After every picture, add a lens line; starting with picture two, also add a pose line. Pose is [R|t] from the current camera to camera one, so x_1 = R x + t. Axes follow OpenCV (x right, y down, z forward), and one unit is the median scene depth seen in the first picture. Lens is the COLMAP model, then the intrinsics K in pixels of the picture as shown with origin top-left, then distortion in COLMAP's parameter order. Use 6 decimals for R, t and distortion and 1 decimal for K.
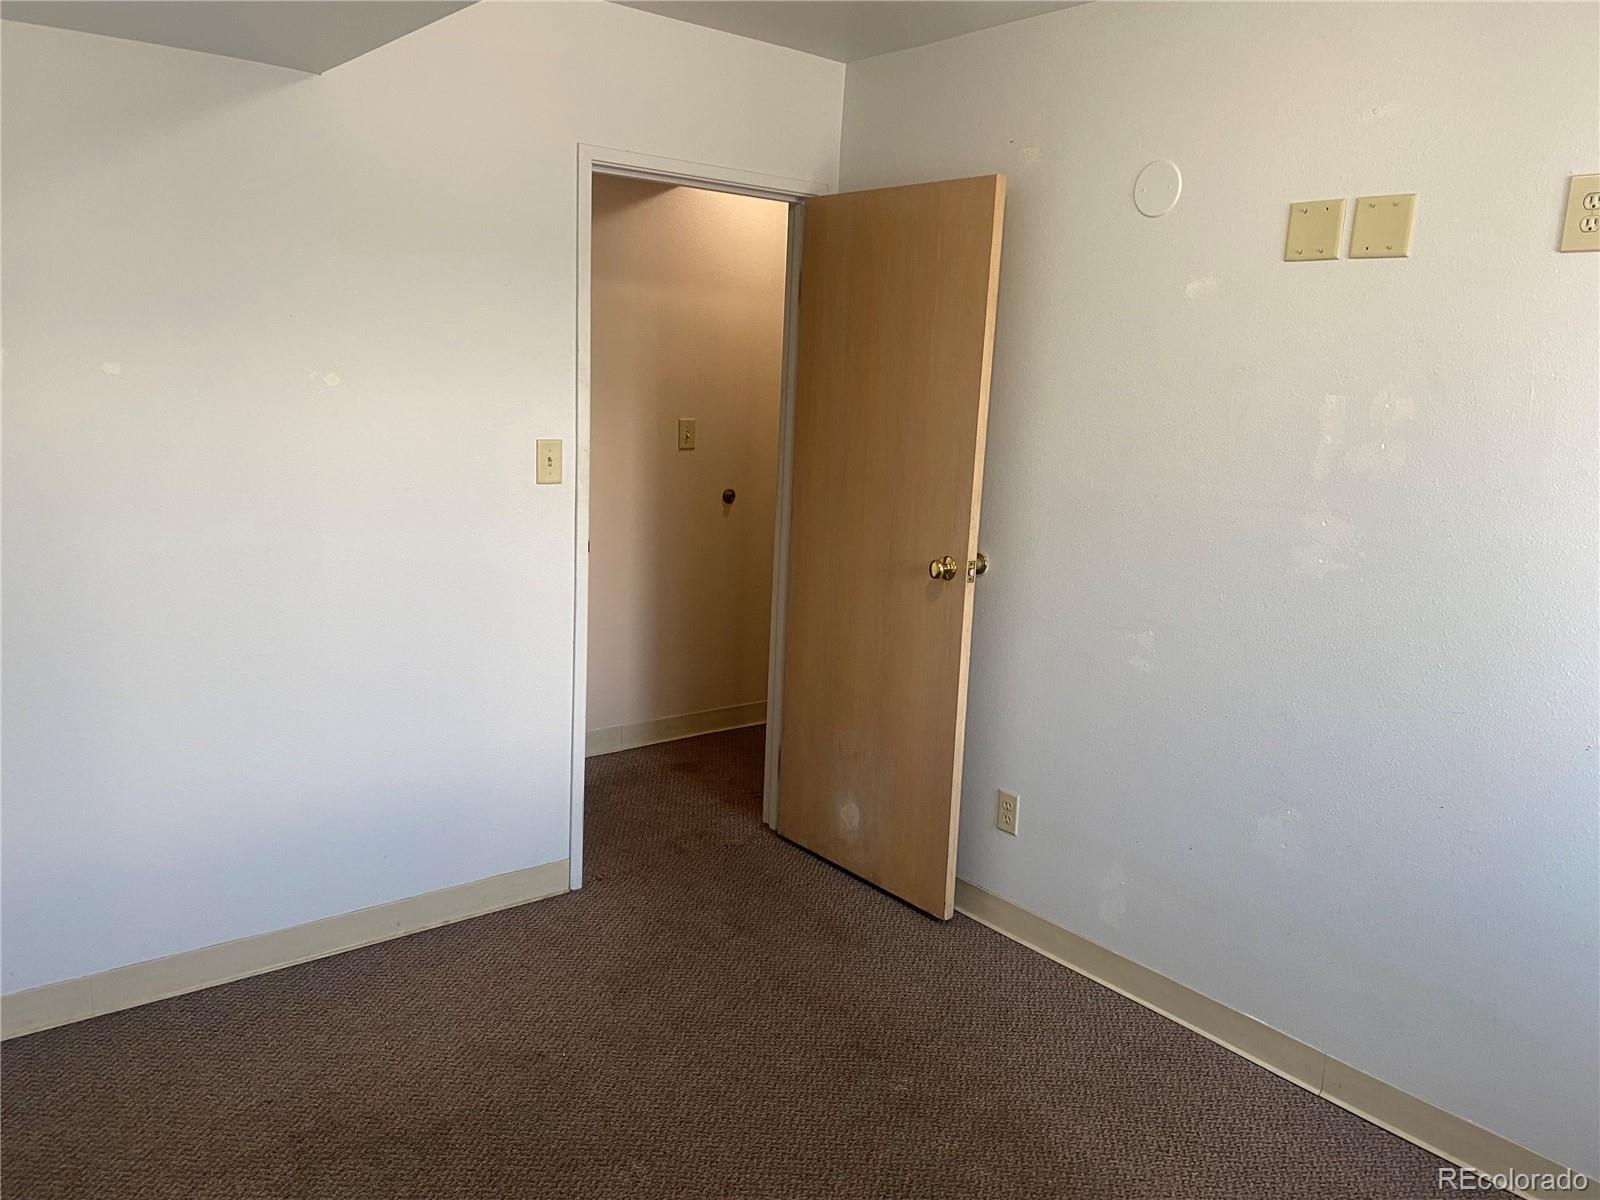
lens RADIAL K [[1230.2, 0, 800.0], [0, 1230.2, 600.0], [0, 0, 1]] dist [0.021364, 0.001313]
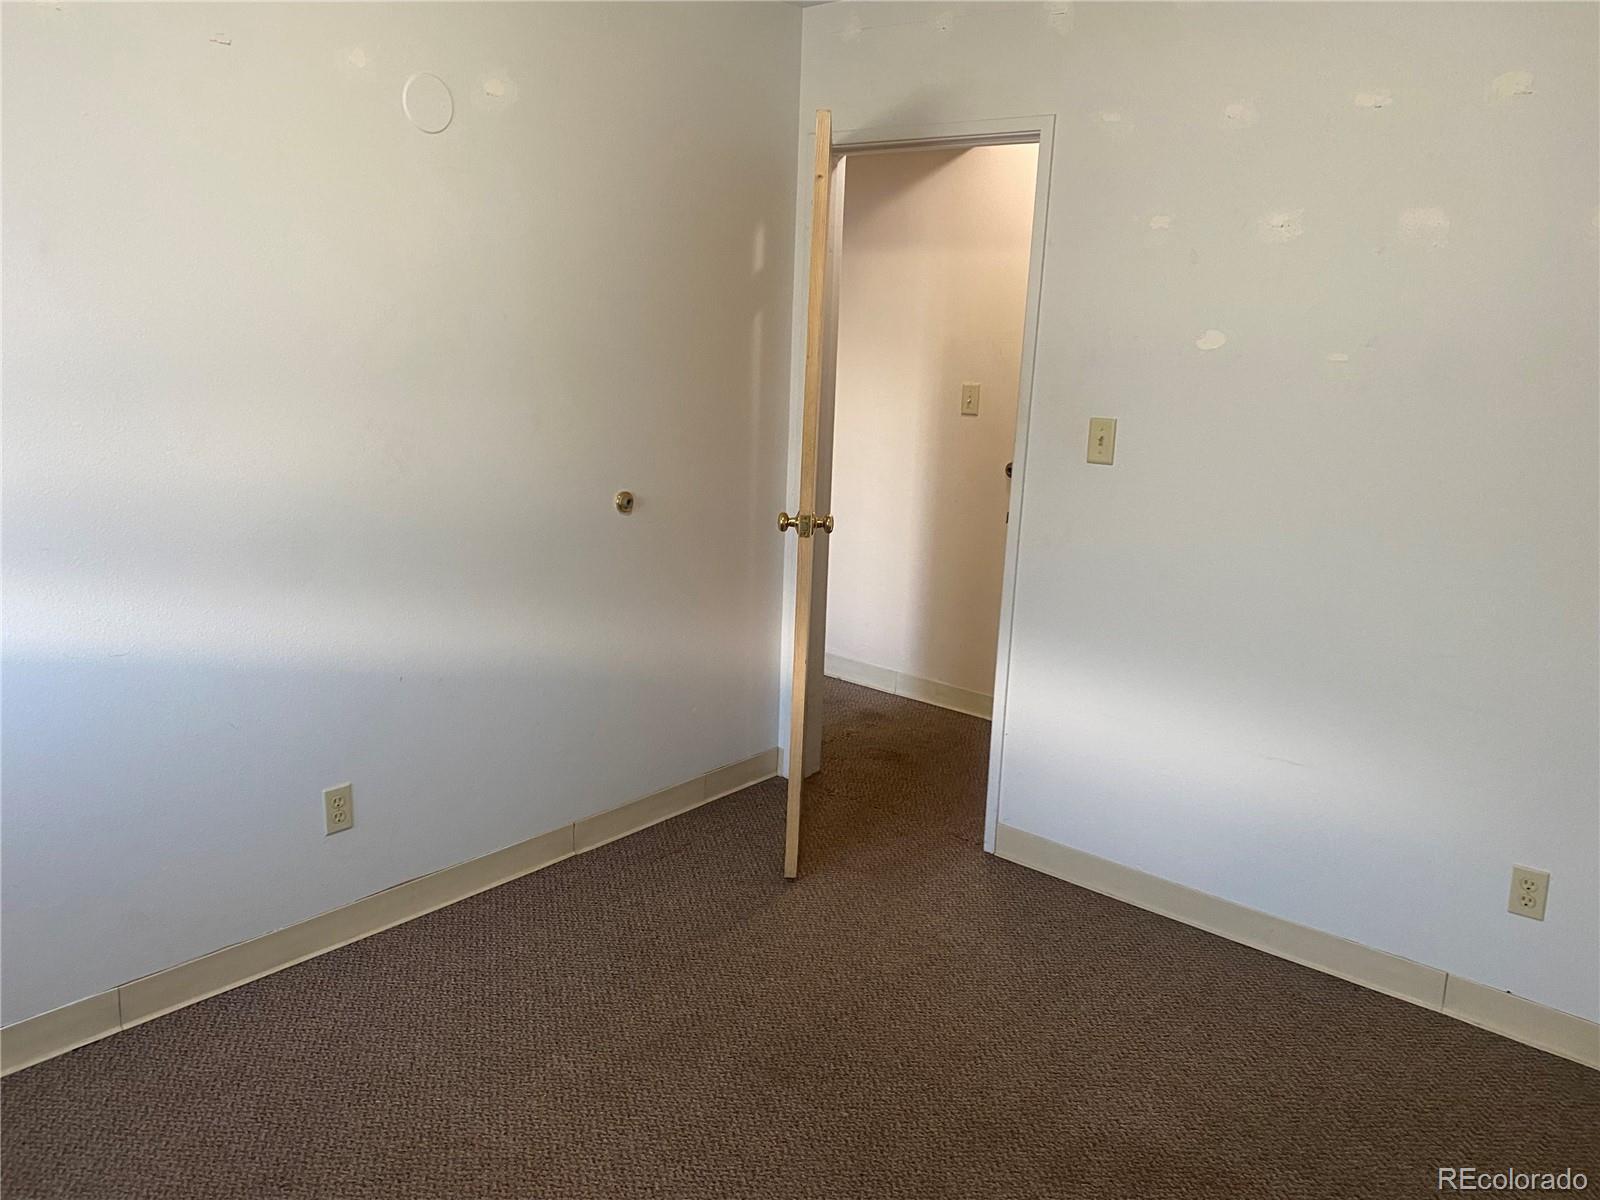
lens RADIAL K [[1230.2, 0, 800.0], [0, 1230.2, 600.0], [0, 0, 1]] dist [0.021364, 0.001313]
pose [[0.203976, 0.180267, -0.962236, 0.853412], [-0.218069, 0.966572, 0.134853, -0.082467], [0.954379, 0.182328, 0.236468, 0.665252]]
